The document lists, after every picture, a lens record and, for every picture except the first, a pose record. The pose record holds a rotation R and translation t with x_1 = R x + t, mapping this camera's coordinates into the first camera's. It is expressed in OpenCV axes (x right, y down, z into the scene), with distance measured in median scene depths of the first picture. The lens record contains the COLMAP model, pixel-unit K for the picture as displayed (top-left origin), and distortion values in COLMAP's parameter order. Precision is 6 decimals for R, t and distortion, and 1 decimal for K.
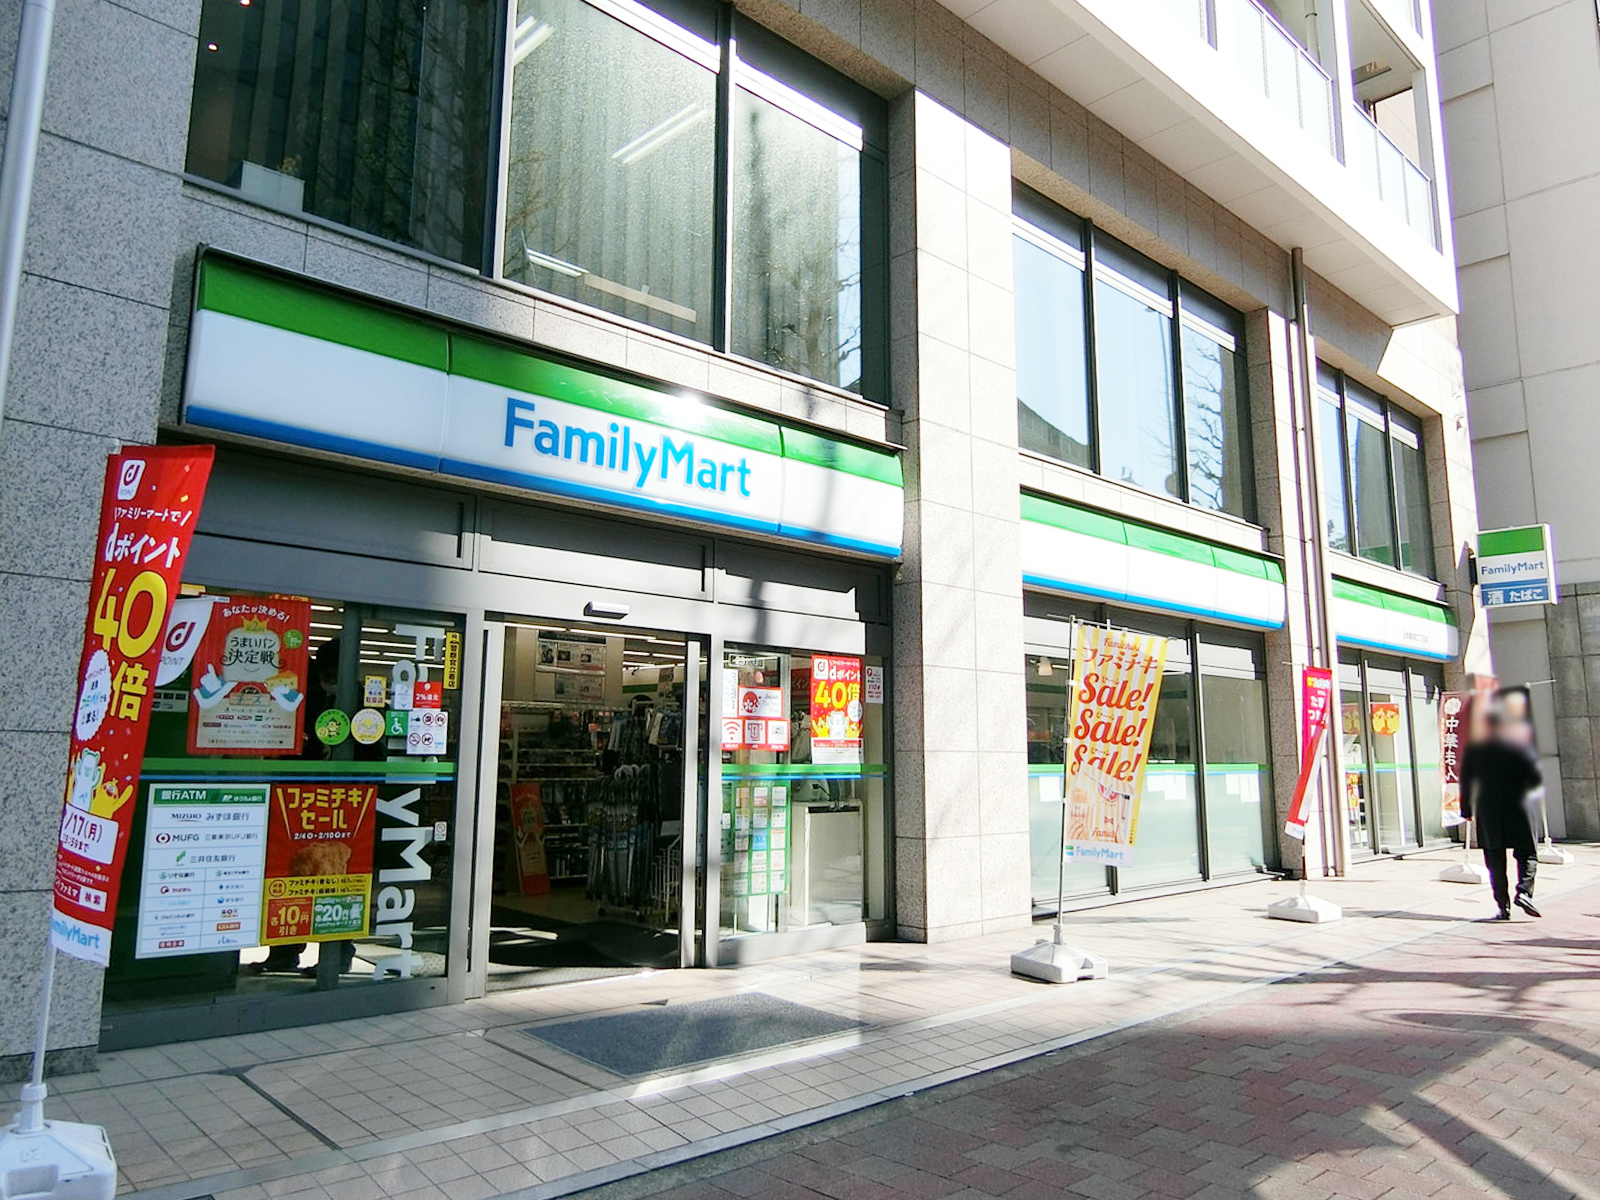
lens RADIAL K [[1094.7, 0, 798.2], [0, 1094.7, 598.0], [0, 0, 1]] dist [-0.005353, 0.001438]
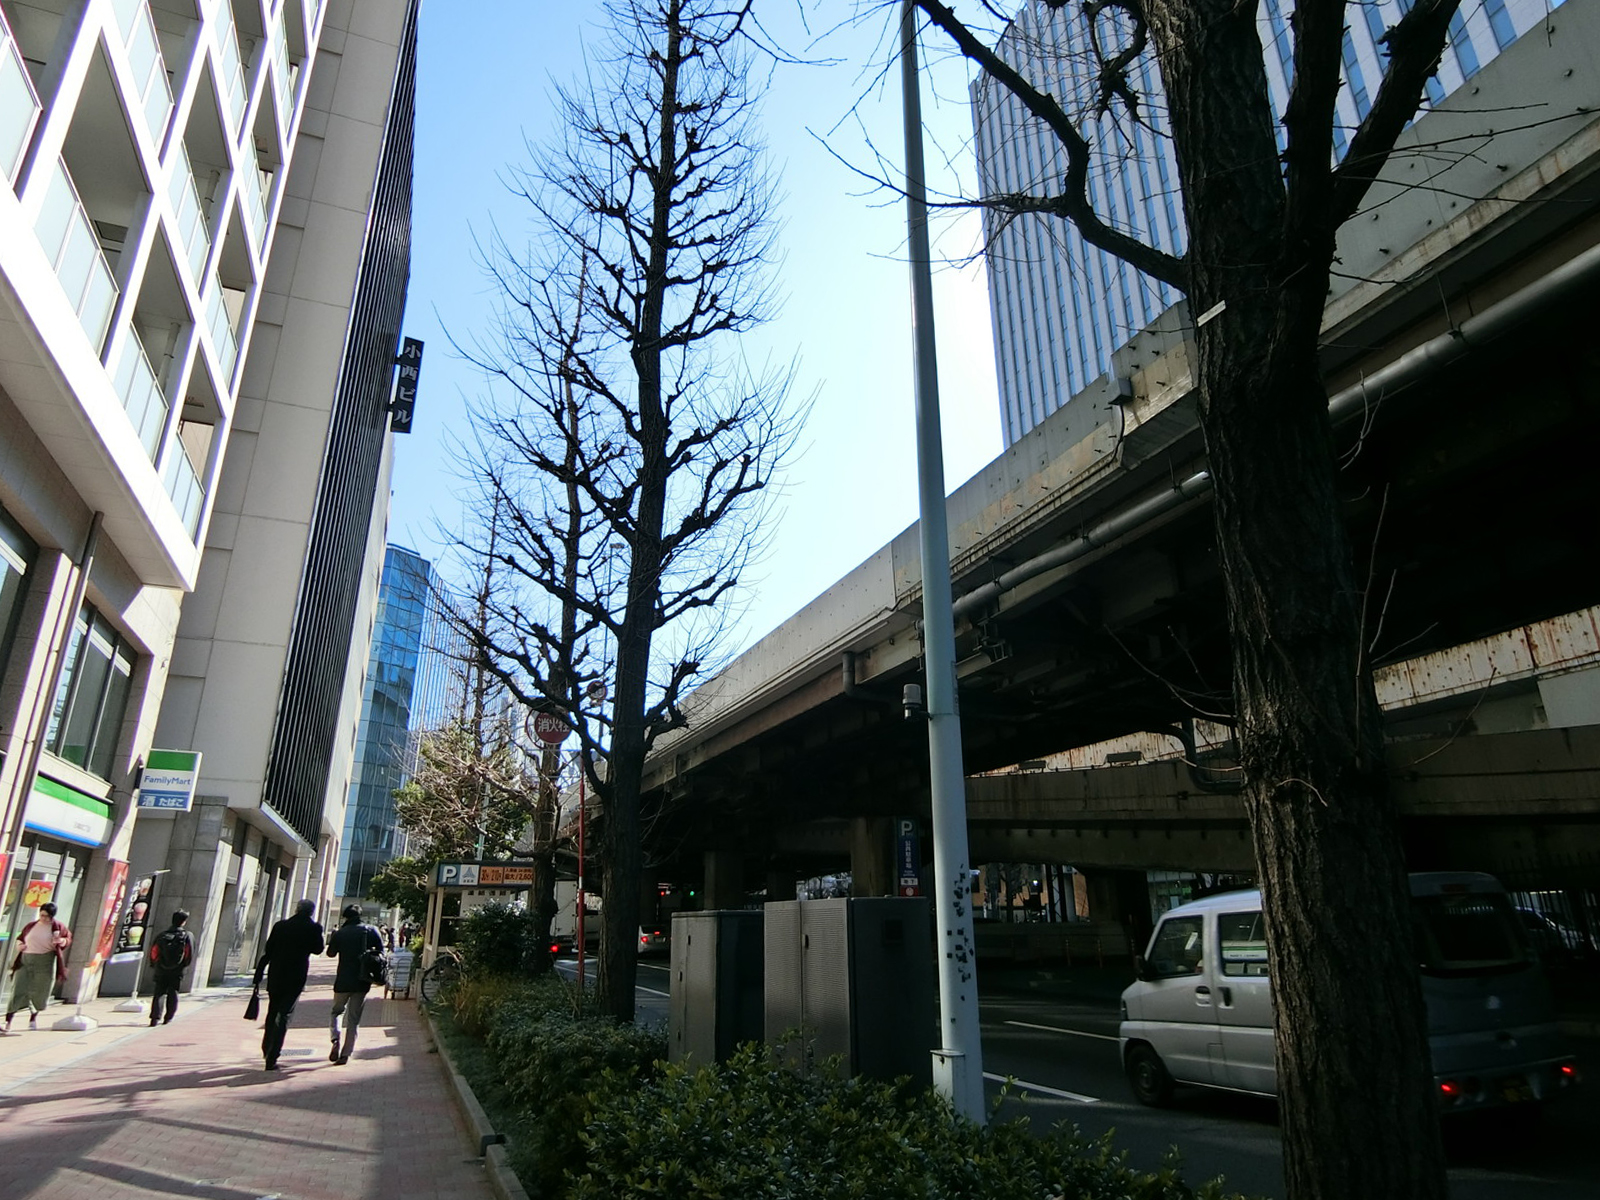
lens RADIAL K [[938.7, 0, 797.8], [0, 938.7, 602.7], [0, 0, 1]] dist [-0.031288, 0.000320]
pose [[0.345928, 0.308426, 0.886119, -0.157929], [-0.134833, 0.950966, -0.278360, -0.025441], [-0.928522, -0.023185, 0.370552, -0.136473]]
